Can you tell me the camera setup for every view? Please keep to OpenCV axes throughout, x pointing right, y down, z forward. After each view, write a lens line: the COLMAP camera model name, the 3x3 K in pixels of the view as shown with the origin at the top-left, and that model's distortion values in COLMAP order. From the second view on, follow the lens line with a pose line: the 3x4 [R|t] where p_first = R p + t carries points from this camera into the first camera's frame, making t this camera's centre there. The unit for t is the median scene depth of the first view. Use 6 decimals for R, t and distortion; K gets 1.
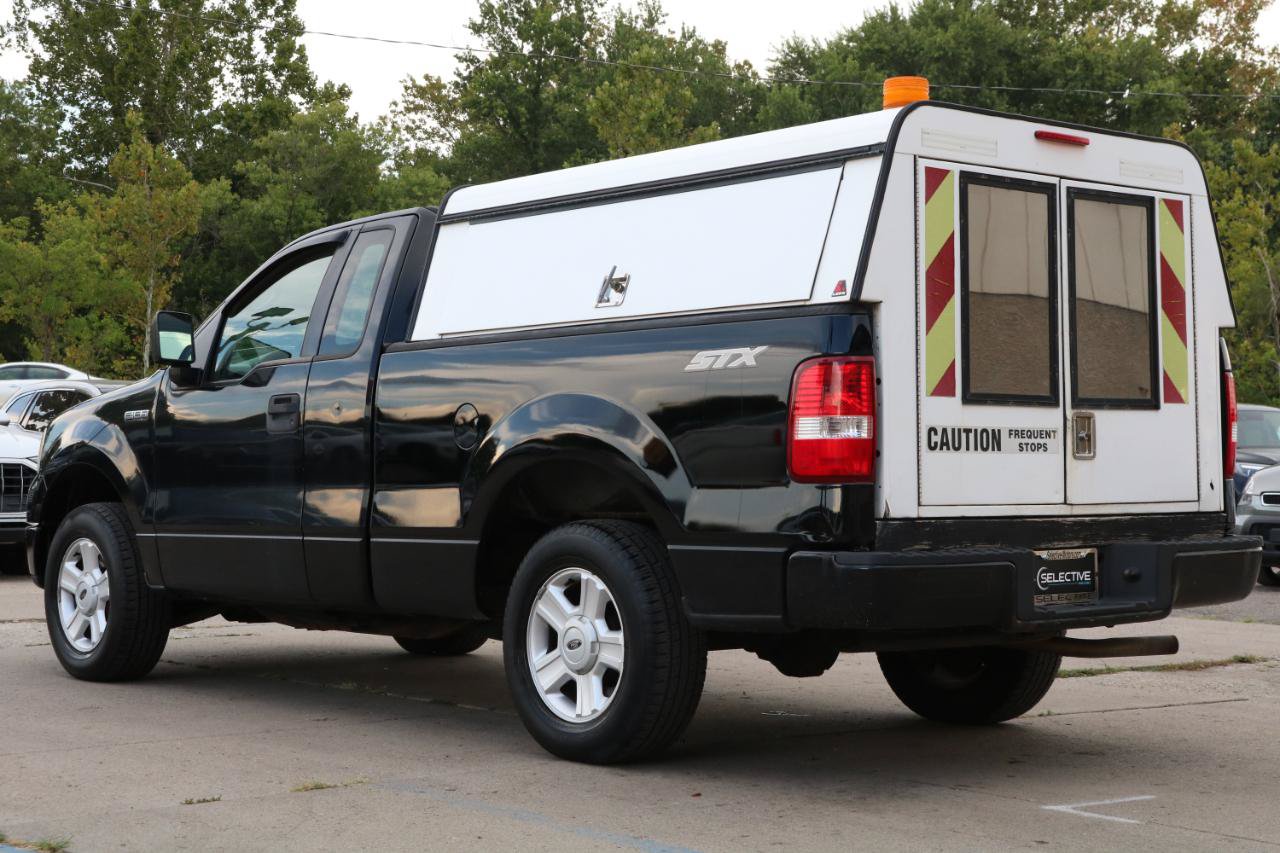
lens RADIAL K [[2155.8, 0, 640.0], [0, 2155.8, 426.5], [0, 0, 1]] dist [-0.012090, -0.013938]
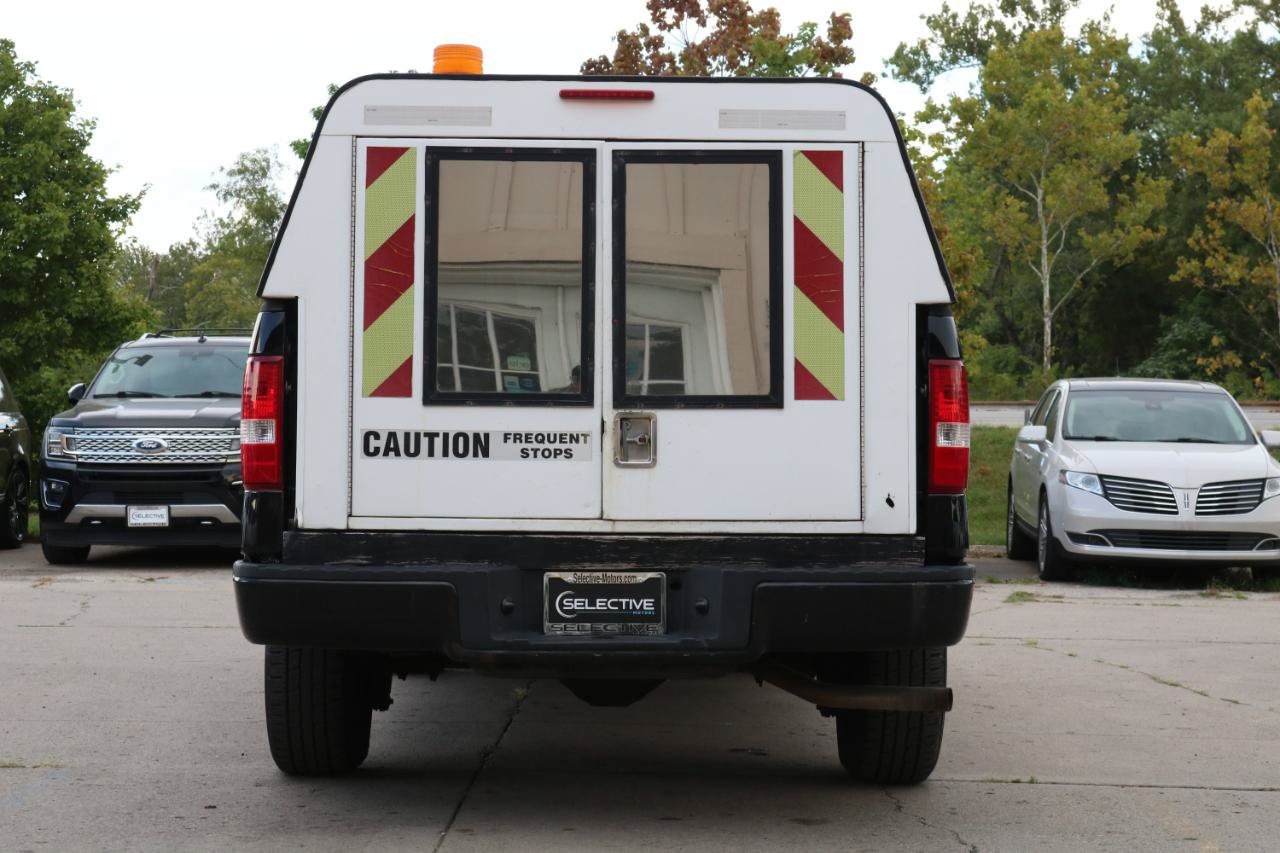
lens RADIAL K [[2155.8, 0, 640.0], [0, 2155.8, 426.5], [0, 0, 1]] dist [-0.012090, -0.013938]
pose [[0.773741, -0.011356, -0.633400, 0.750025], [0.004935, 0.999917, -0.011898, 0.009178], [0.633482, 0.006080, 0.773733, 0.341069]]
